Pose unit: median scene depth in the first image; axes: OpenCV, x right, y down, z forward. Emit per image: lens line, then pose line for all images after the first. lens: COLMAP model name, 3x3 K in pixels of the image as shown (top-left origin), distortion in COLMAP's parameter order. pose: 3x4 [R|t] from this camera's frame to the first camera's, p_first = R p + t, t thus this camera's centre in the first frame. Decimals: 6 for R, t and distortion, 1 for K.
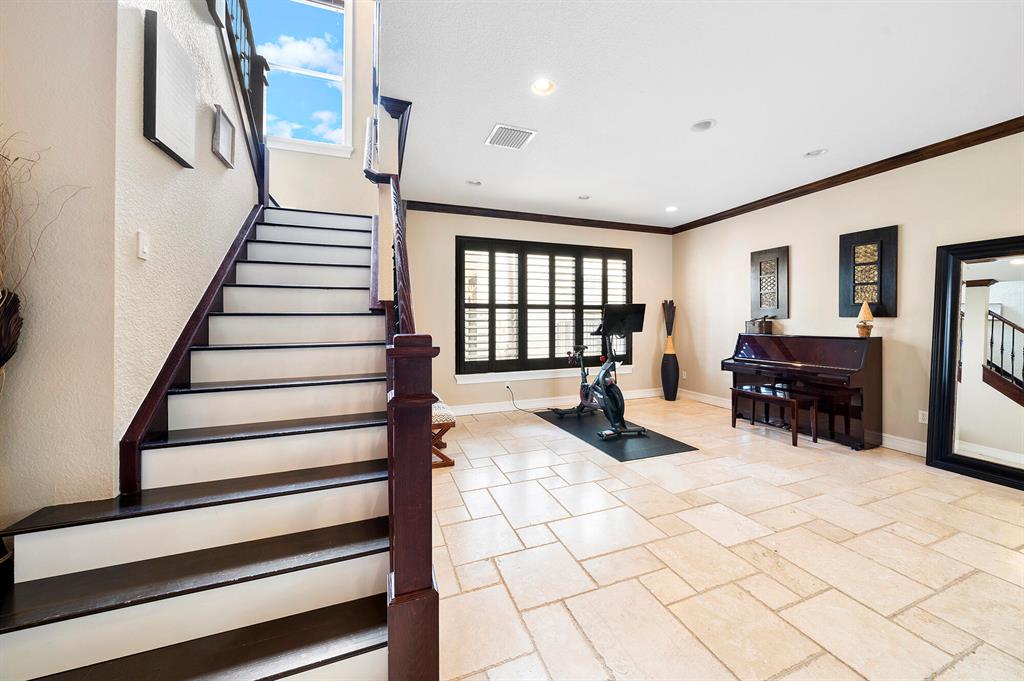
lens RADIAL K [[370.4, 0, 521.1], [0, 370.4, 324.8], [0, 0, 1]] dist [-0.001925, -0.000224]
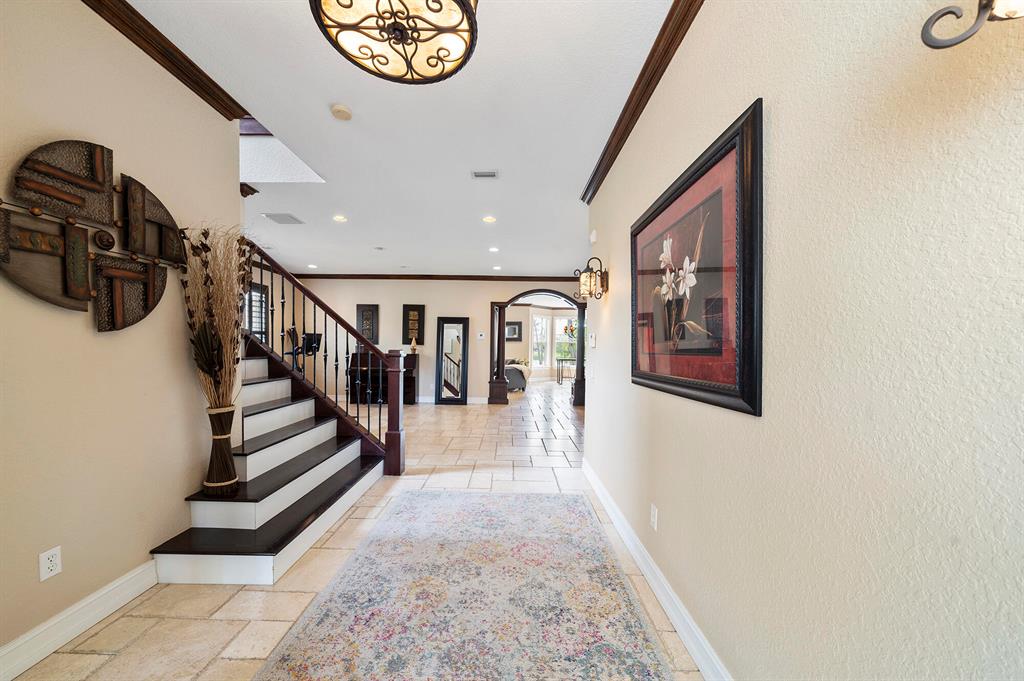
lens RADIAL K [[370.4, 0, 511.3], [0, 370.4, 346.9], [0, 0, 1]] dist [-0.001925, -0.000224]
pose [[0.355928, 0.008913, 0.934471, -0.956454], [0.003873, 0.999932, -0.011013, 0.019440], [-0.934505, 0.007539, 0.355870, -0.325426]]
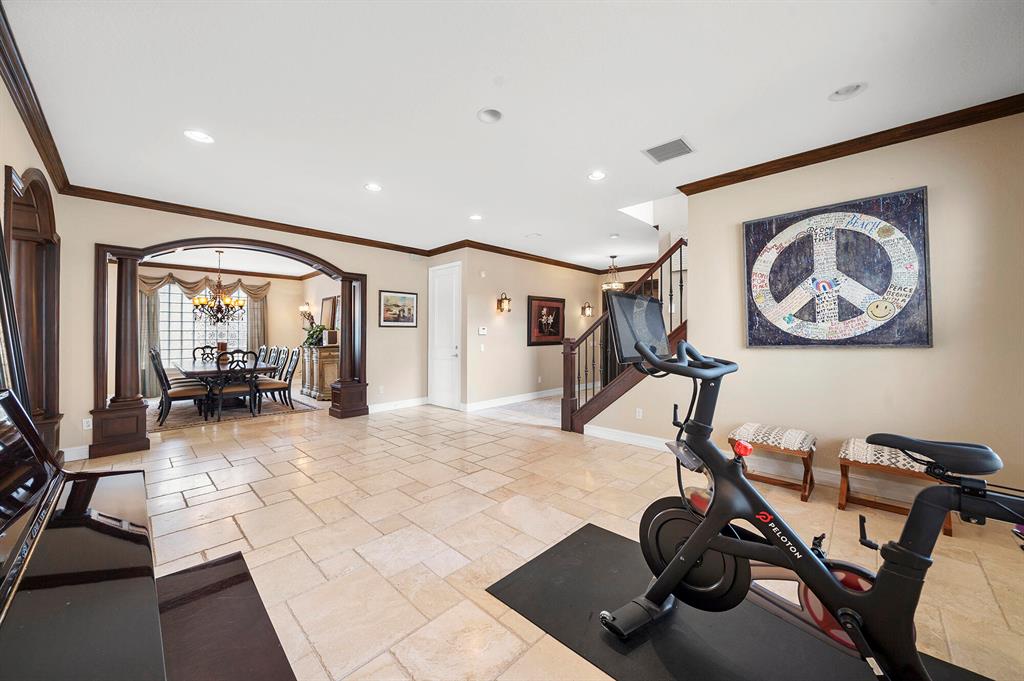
lens RADIAL K [[370.4, 0, 512.3], [0, 370.4, 333.9], [0, 0, 1]] dist [-0.001925, -0.000224]
pose [[-0.907751, 0.005518, -0.419472, 0.690305], [-0.001634, 0.999859, 0.016689, -0.024771], [0.419505, 0.015835, -0.907615, 1.540719]]
